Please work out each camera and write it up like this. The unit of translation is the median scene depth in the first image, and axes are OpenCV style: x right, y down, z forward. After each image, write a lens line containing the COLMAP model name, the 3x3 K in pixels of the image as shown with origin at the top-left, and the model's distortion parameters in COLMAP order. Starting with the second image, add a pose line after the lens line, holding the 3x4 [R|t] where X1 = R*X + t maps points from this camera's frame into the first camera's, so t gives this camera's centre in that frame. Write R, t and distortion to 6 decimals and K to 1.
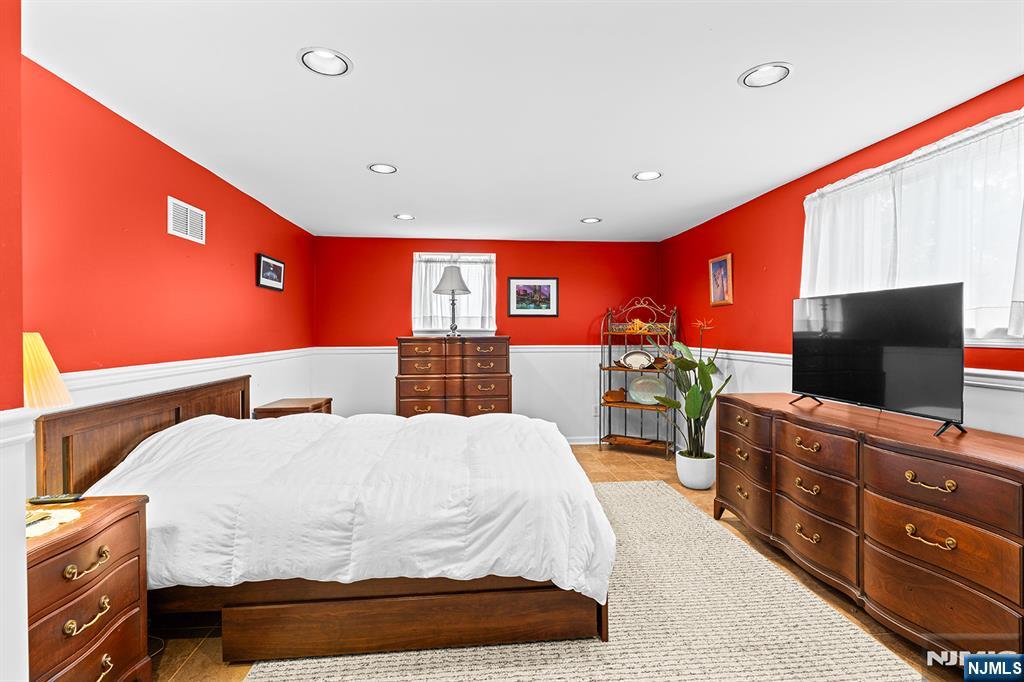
lens RADIAL K [[467.3, 0, 530.7], [0, 467.3, 334.1], [0, 0, 1]] dist [-0.007219, 0.002562]
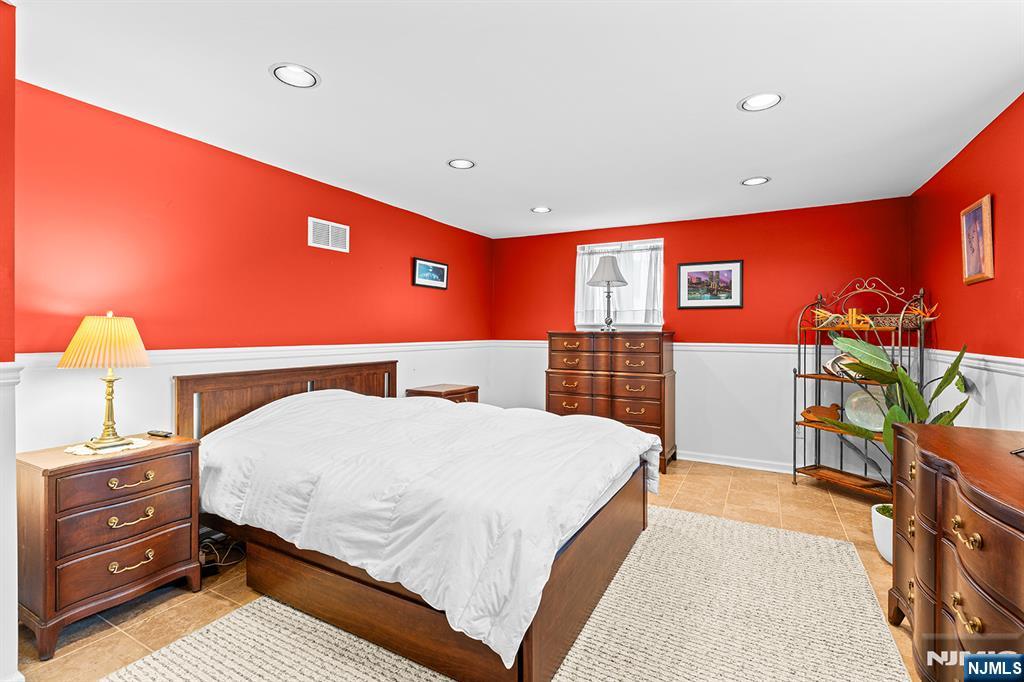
lens RADIAL K [[467.3, 0, 539.7], [0, 467.3, 331.0], [0, 0, 1]] dist [-0.007219, 0.002562]
pose [[0.825567, 0.005642, -0.564275, 0.294151], [-0.009907, 0.999941, -0.004498, 0.011959], [0.564217, 0.009304, 0.825574, 0.180700]]
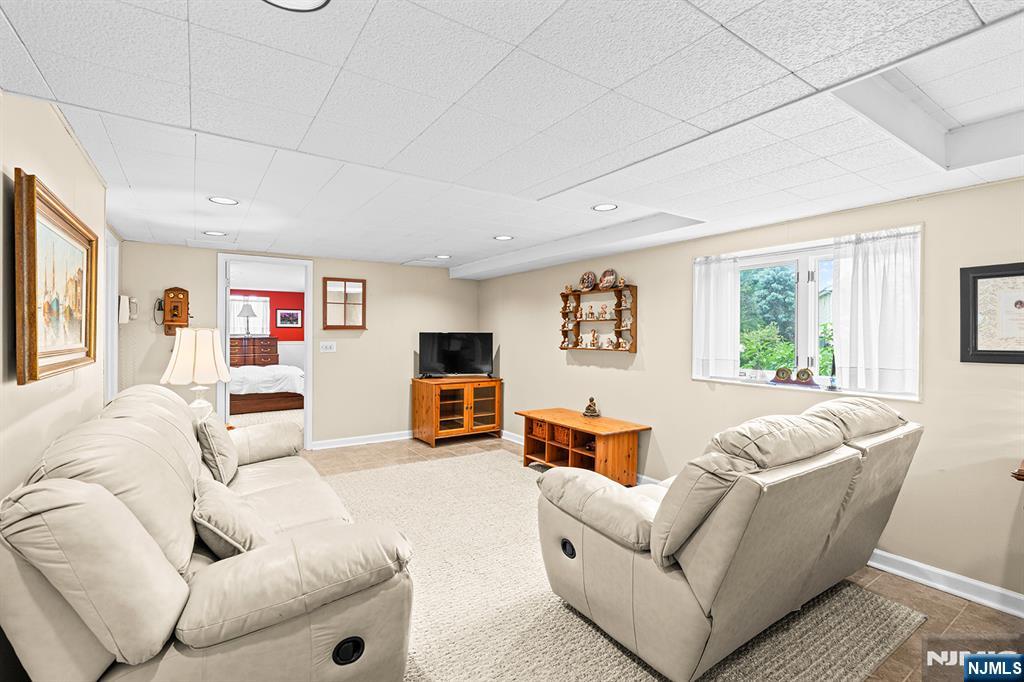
lens RADIAL K [[467.3, 0, 513.4], [0, 467.3, 332.6], [0, 0, 1]] dist [-0.007219, 0.002562]
pose [[0.895614, 0.002241, 0.444827, -0.032134], [0.001814, 0.999961, -0.008688, 0.005558], [-0.444829, 0.008588, 0.895574, -1.702539]]
